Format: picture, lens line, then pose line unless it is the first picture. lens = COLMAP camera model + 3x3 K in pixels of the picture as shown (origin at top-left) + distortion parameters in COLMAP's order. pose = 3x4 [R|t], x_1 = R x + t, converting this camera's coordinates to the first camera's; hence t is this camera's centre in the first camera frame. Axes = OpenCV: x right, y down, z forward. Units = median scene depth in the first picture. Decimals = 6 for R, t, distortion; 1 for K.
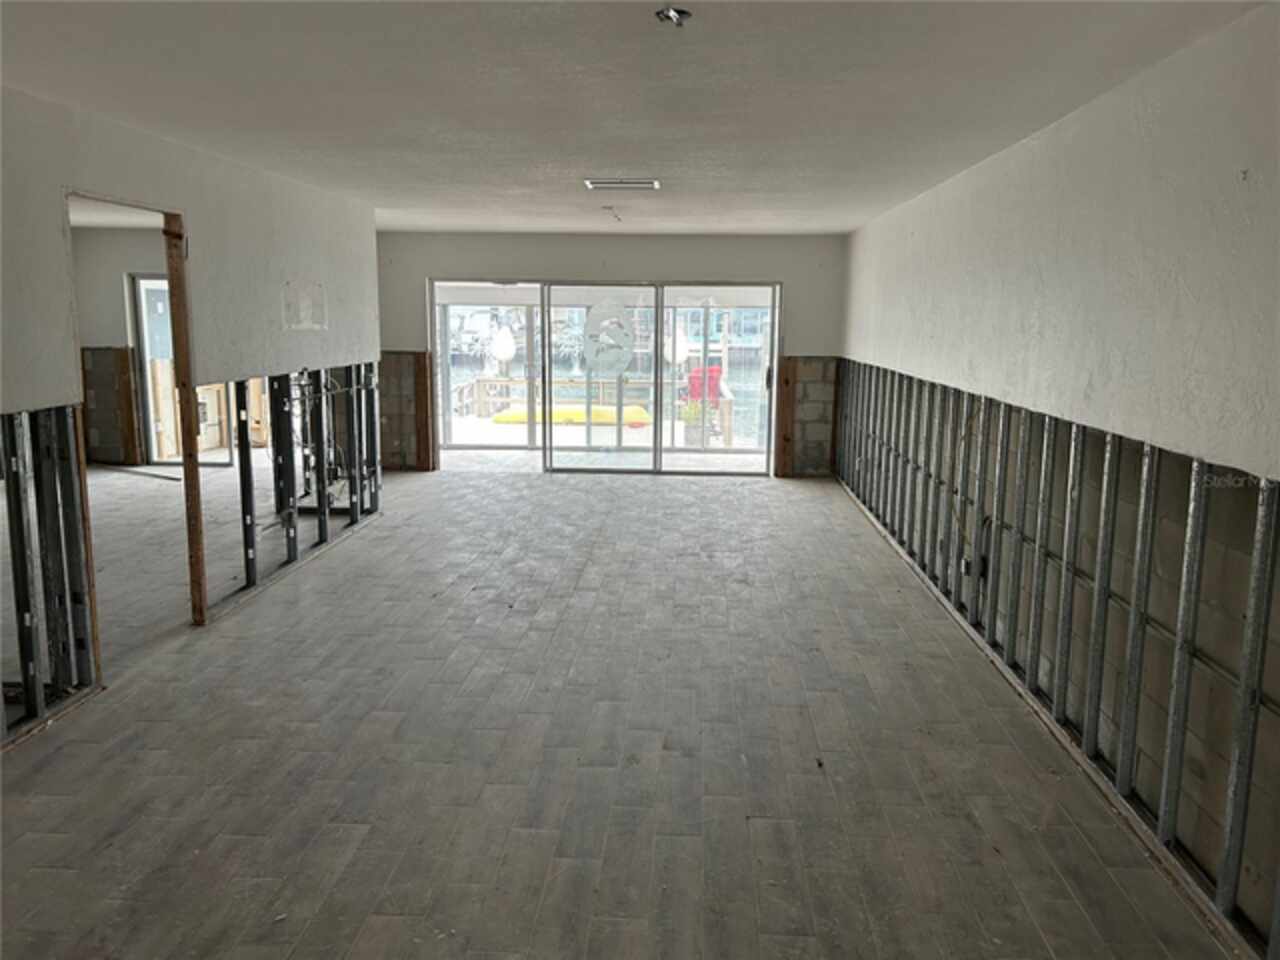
lens RADIAL K [[976.6, 0, 641.6], [0, 976.6, 476.2], [0, 0, 1]] dist [0.023048, -0.005466]
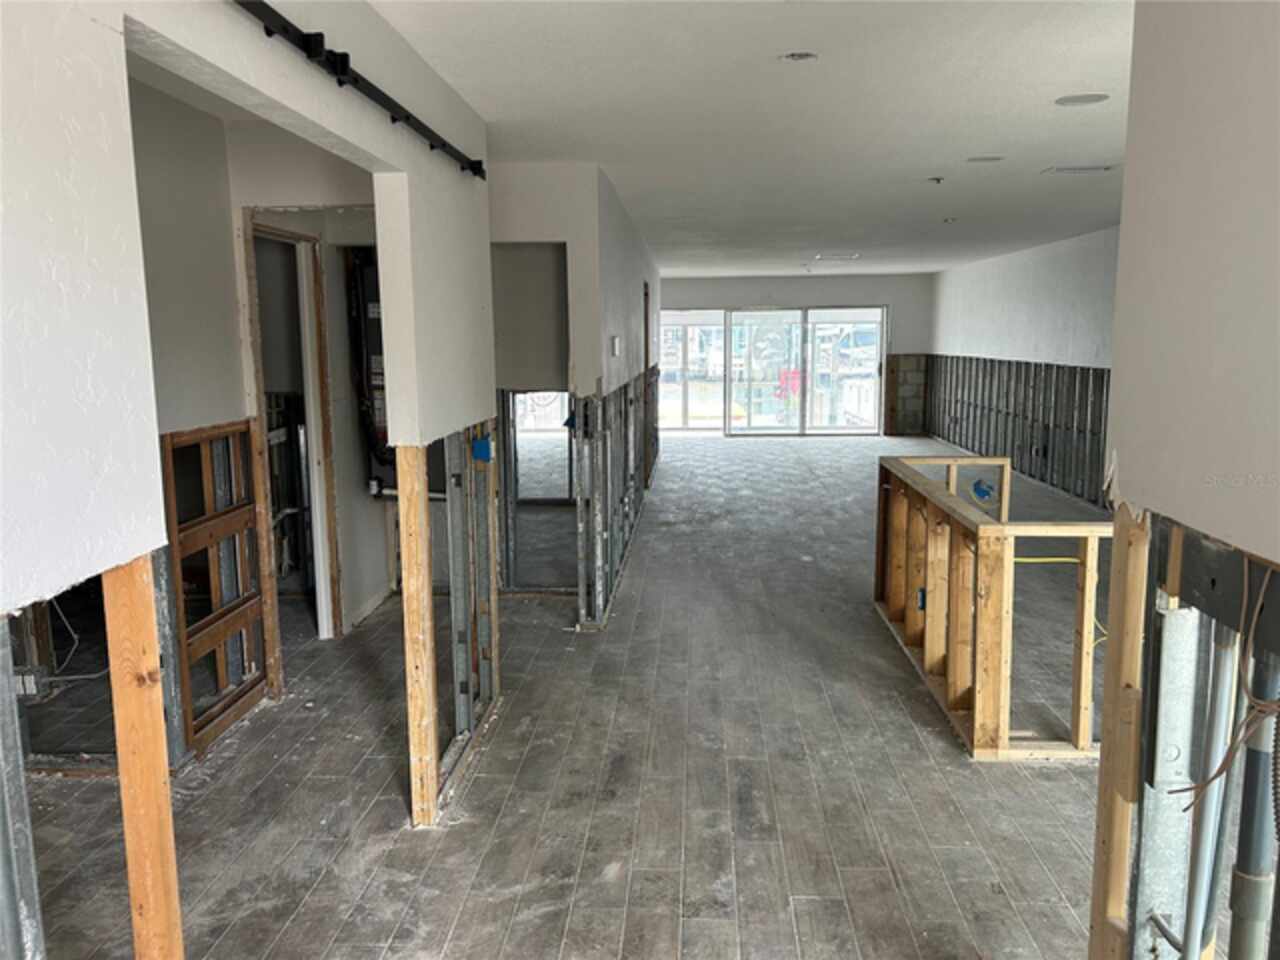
lens RADIAL K [[976.6, 0, 640.2], [0, 976.6, 480.5], [0, 0, 1]] dist [0.023048, -0.005466]
pose [[0.999768, -0.020874, -0.005399, -0.234209], [0.020790, 0.999669, -0.015186, 0.085623], [0.005714, 0.015070, 0.999870, -0.500779]]
